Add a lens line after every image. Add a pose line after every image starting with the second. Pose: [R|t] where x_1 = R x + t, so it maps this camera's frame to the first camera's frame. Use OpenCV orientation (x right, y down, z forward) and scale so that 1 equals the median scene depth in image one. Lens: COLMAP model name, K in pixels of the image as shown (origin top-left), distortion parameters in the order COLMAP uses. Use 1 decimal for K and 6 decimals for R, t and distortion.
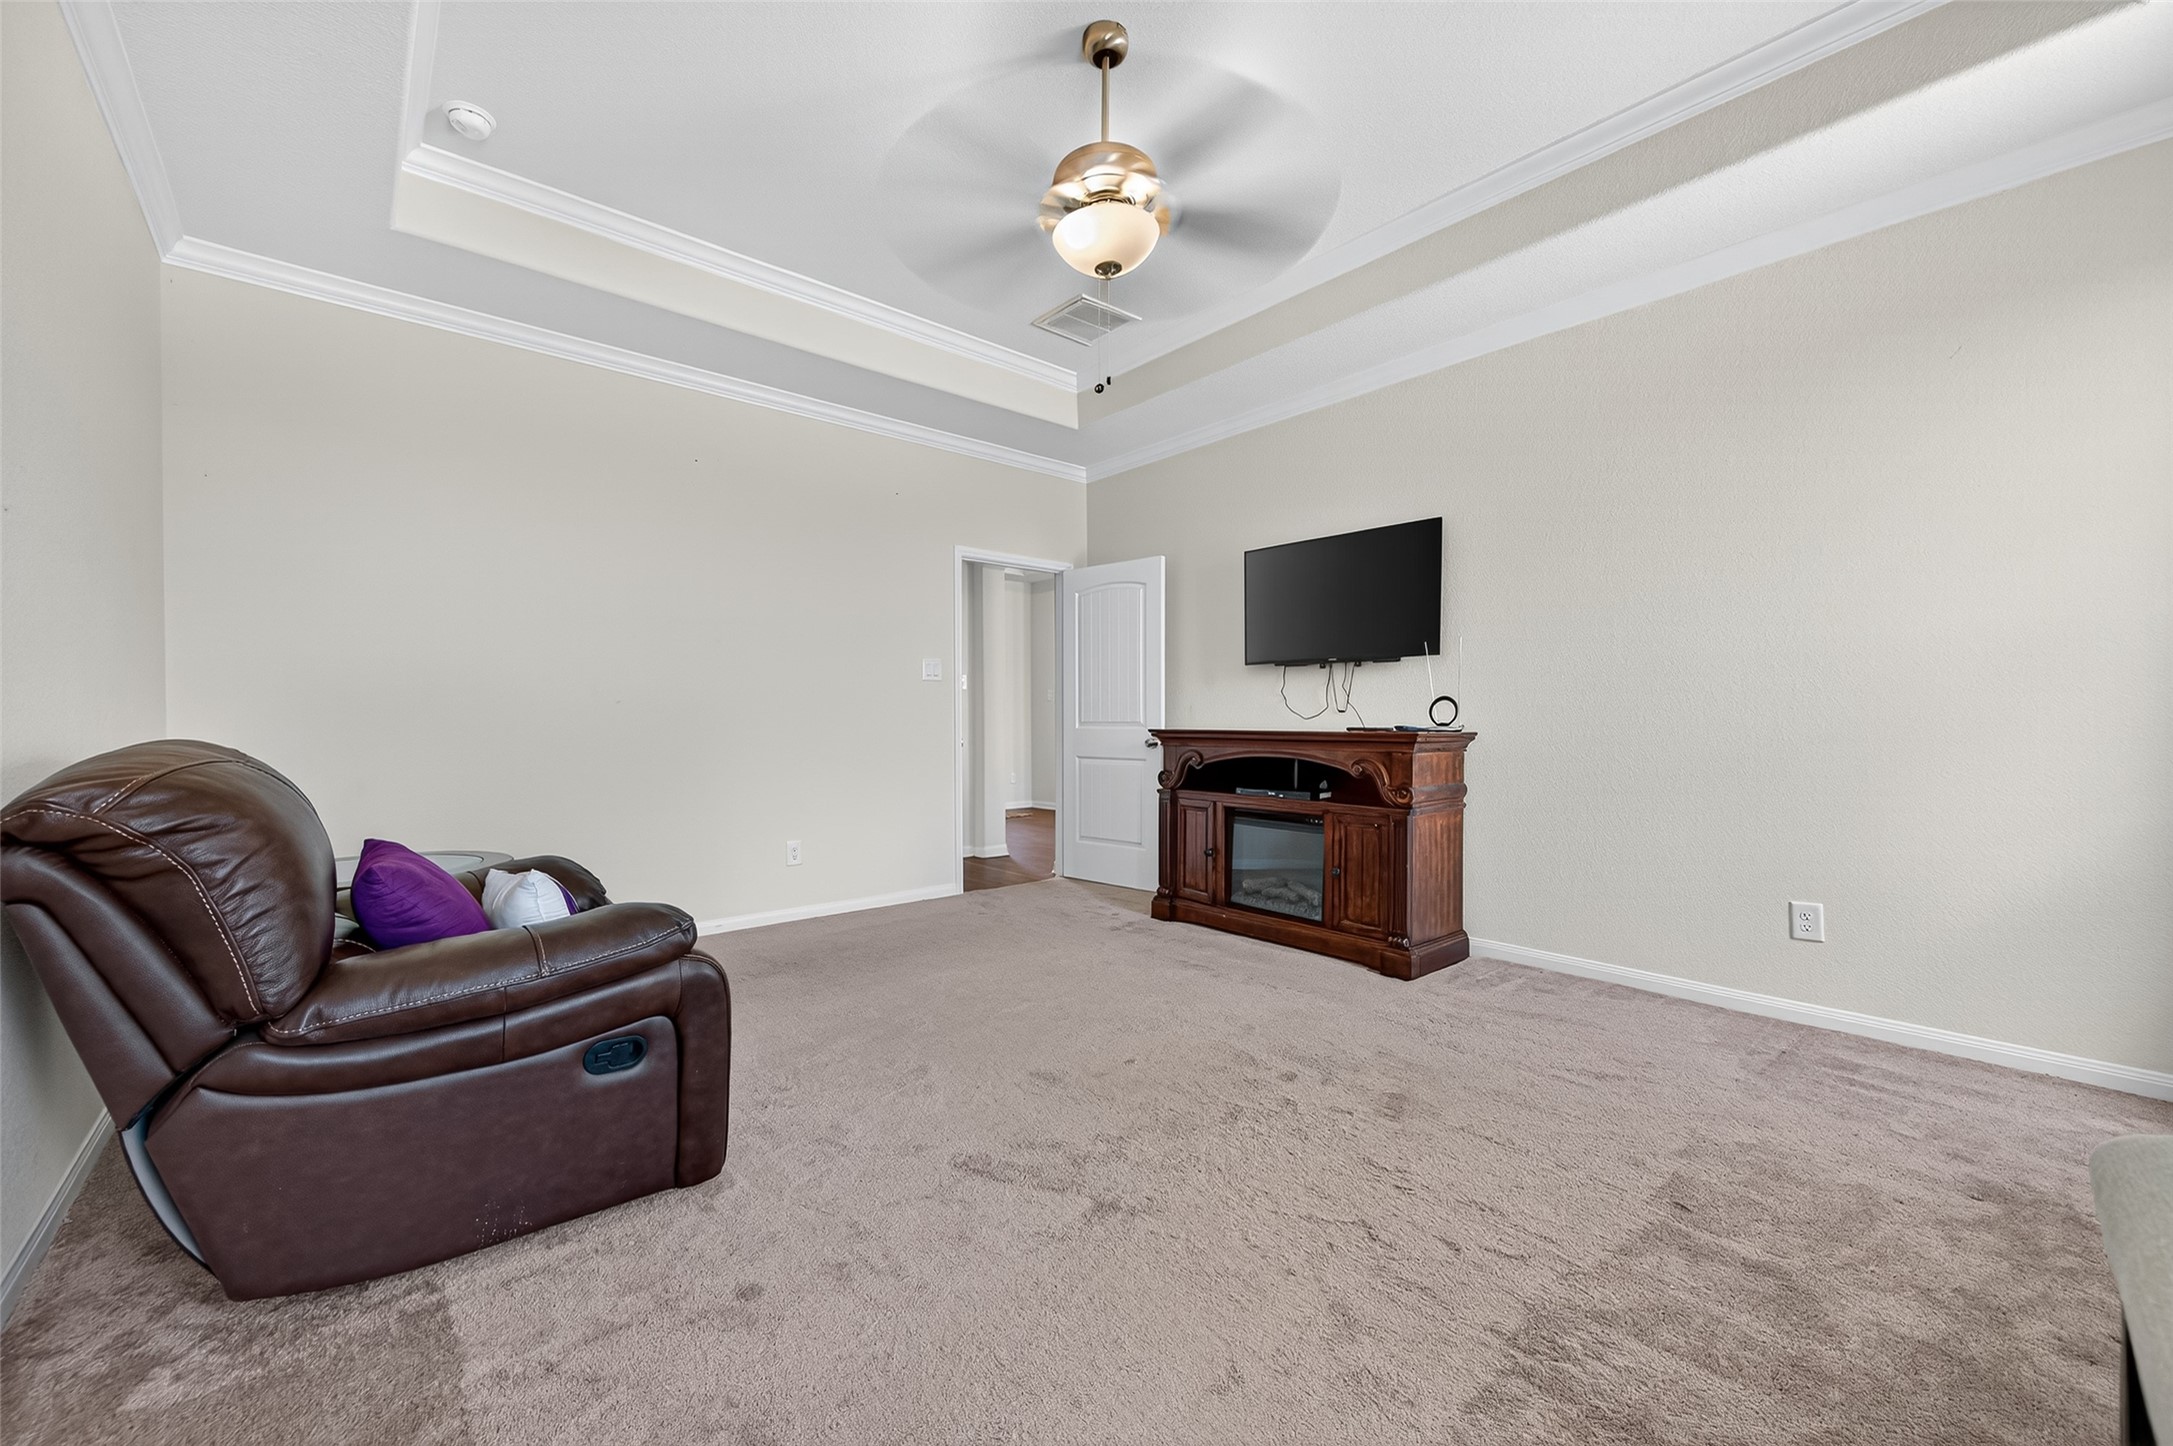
lens RADIAL K [[849.0, 0, 1088.5], [0, 849.0, 720.9], [0, 0, 1]] dist [0.006718, -0.000846]
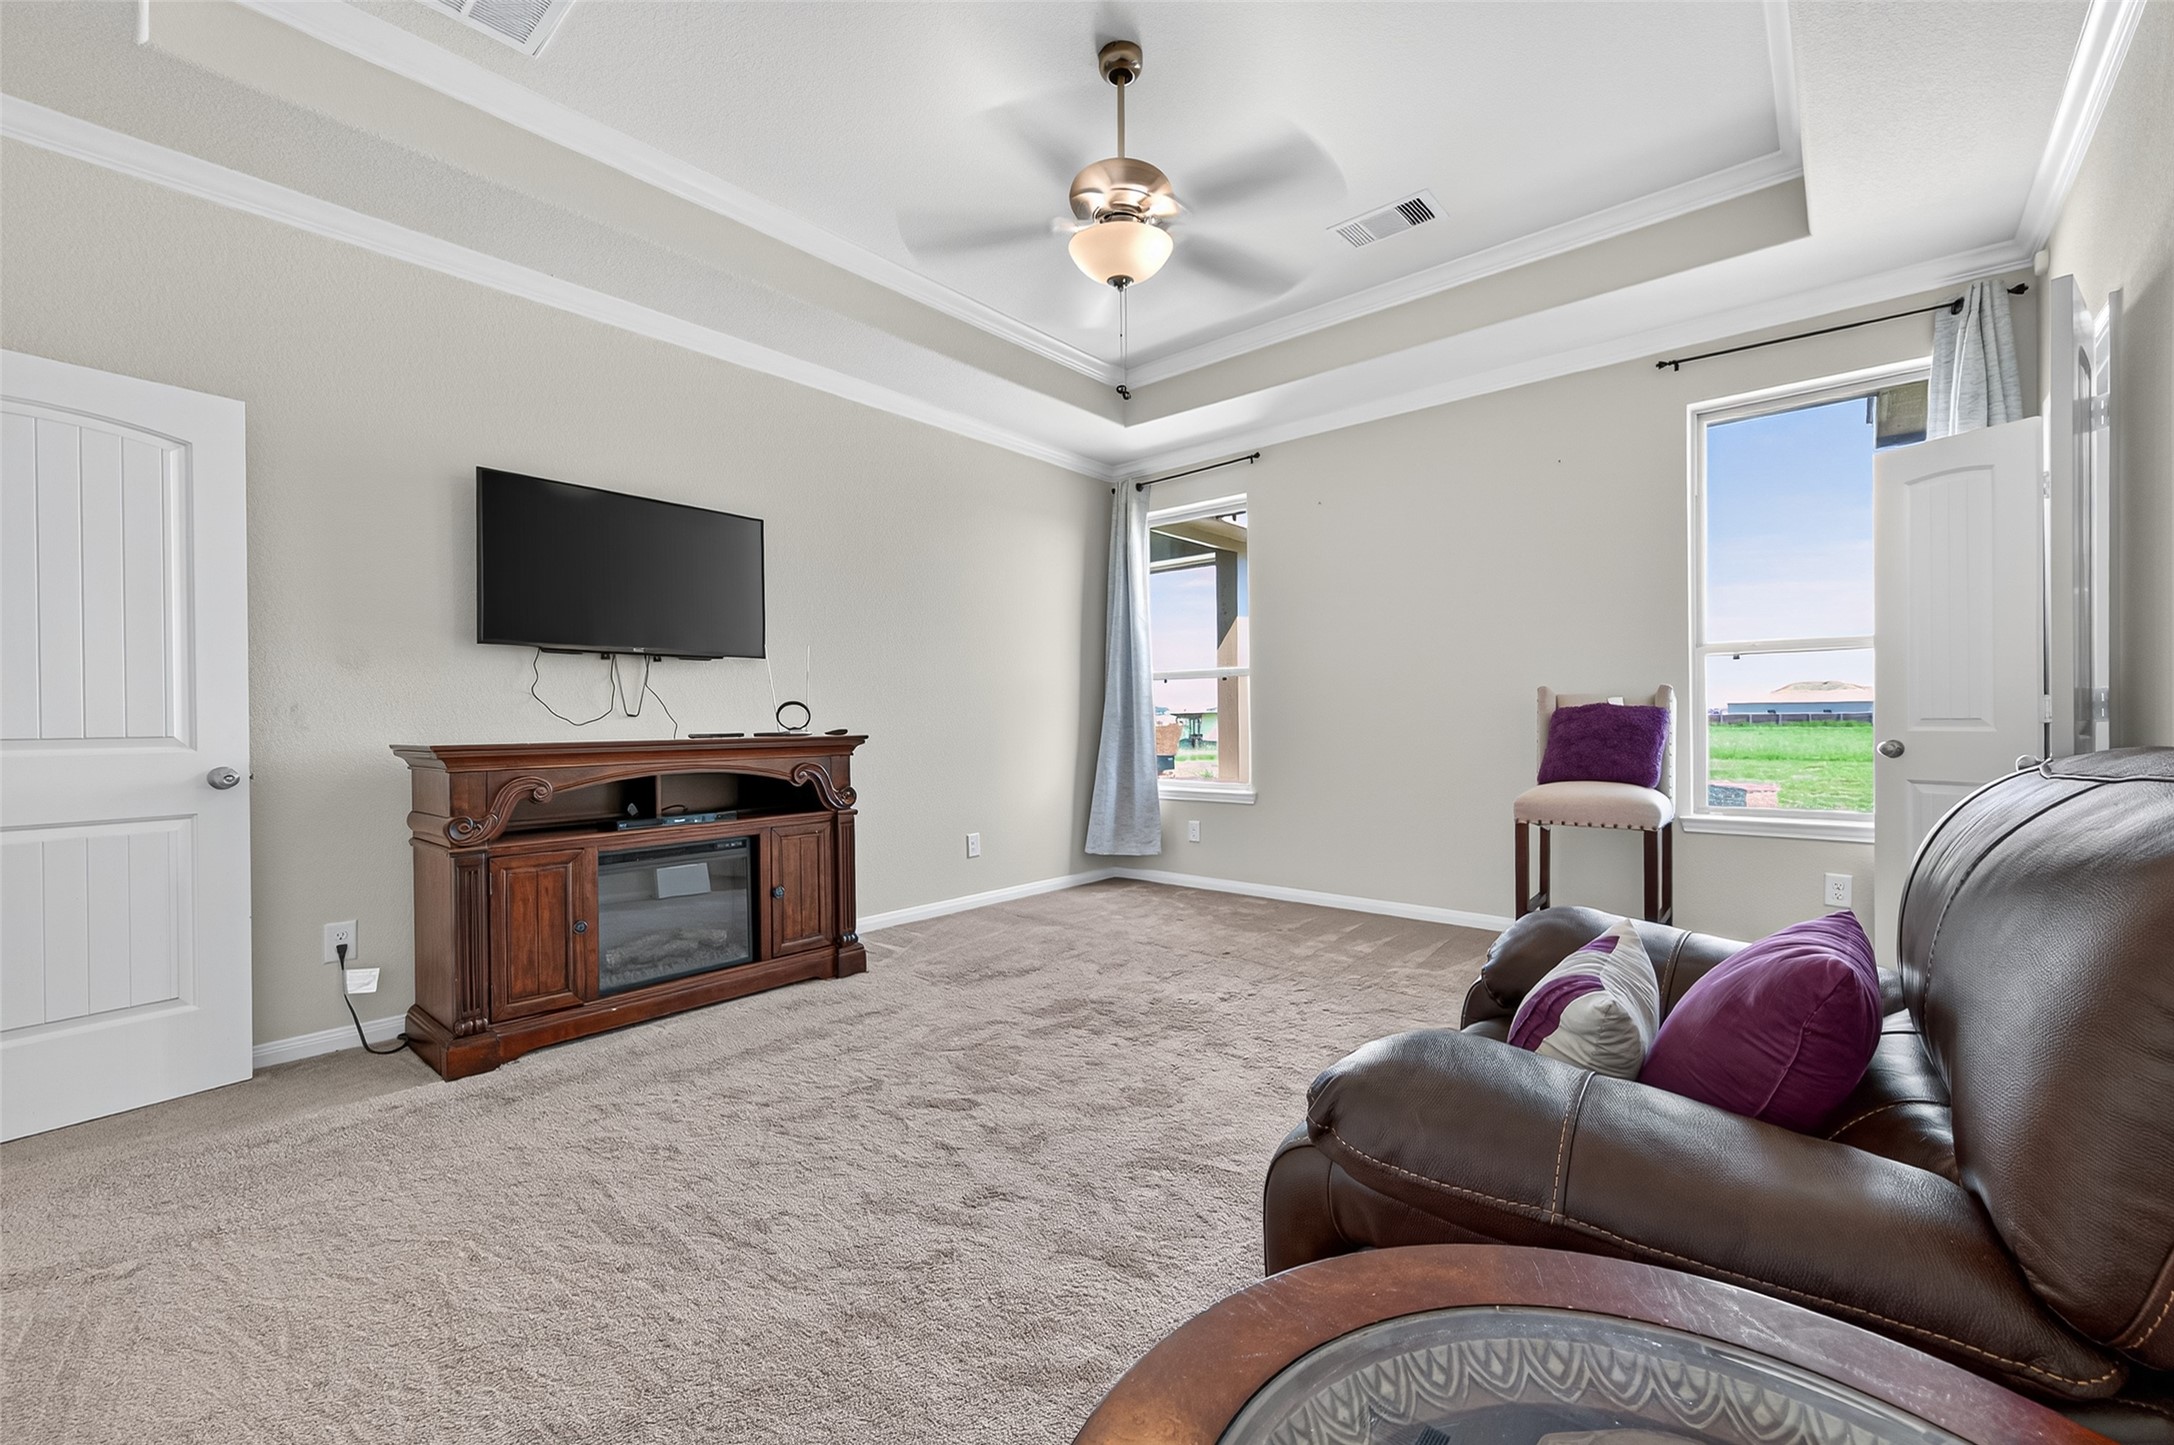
lens RADIAL K [[880.2, 0, 1087.2], [0, 880.2, 726.0], [0, 0, 1]] dist [0.000390, -0.000093]
pose [[-0.139582, 0.000465, 0.990210, -0.654743], [0.015665, 0.999876, 0.001738, 0.003976], [-0.990087, 0.015754, -0.139572, 0.773439]]
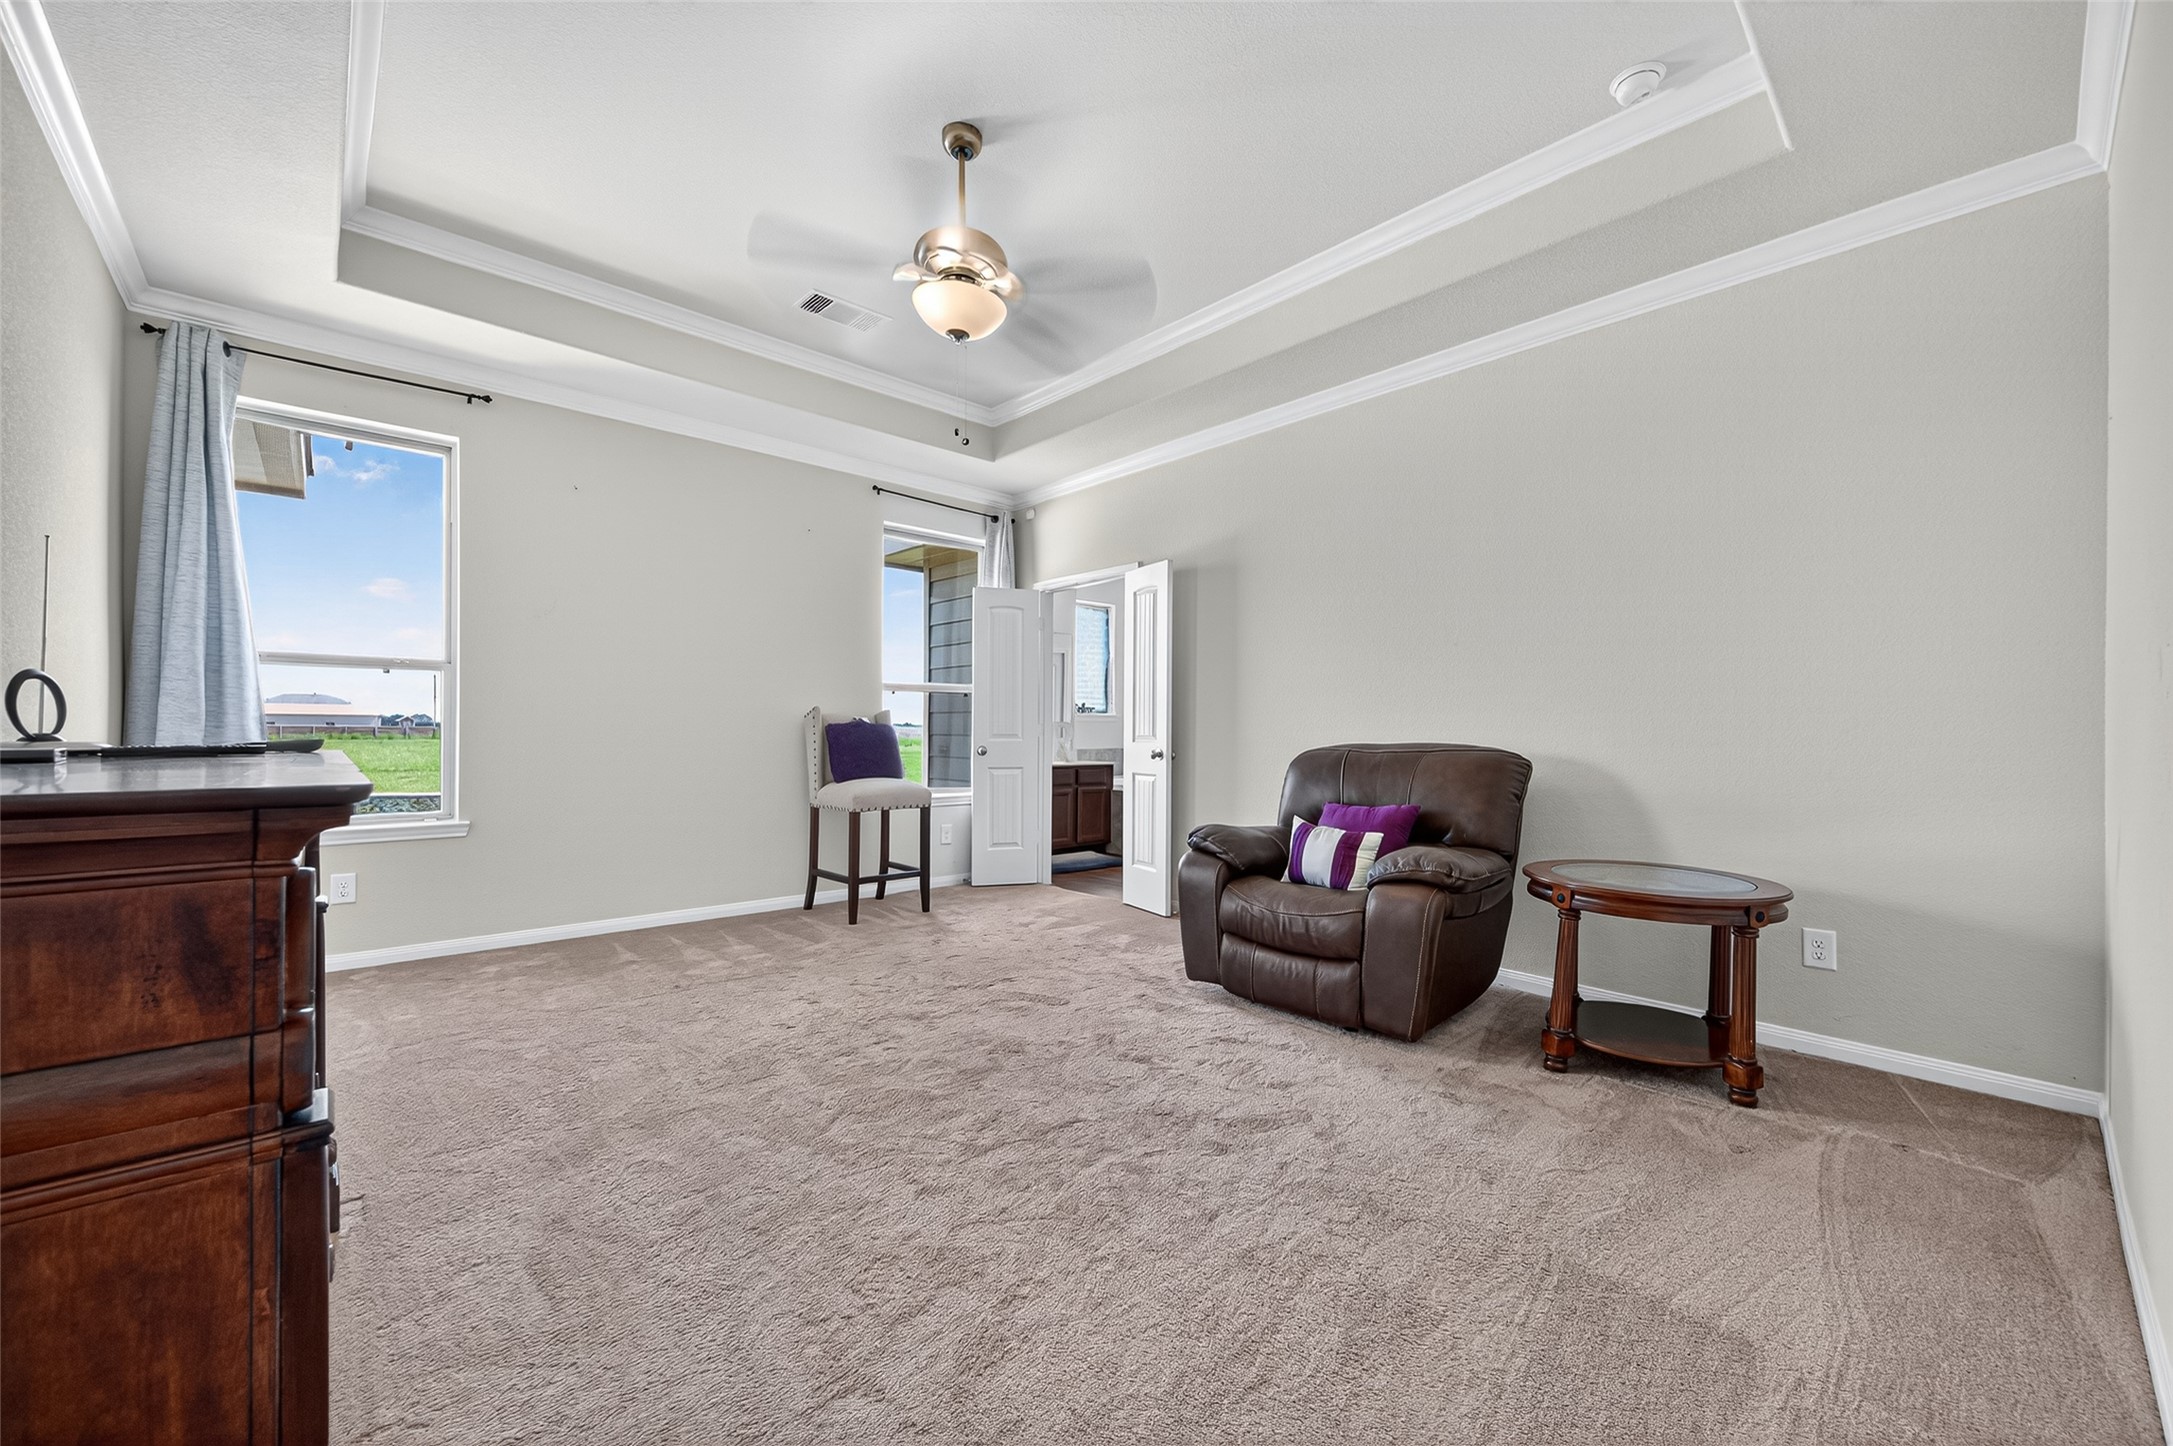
lens RADIAL K [[849.0, 0, 1089.0], [0, 849.0, 732.4], [0, 0, 1]] dist [0.006718, -0.000846]
pose [[-0.999695, -0.000977, -0.024670, -0.076787], [-0.001149, 0.999975, 0.006951, -0.003003], [0.024663, 0.006977, -0.999671, 1.382943]]
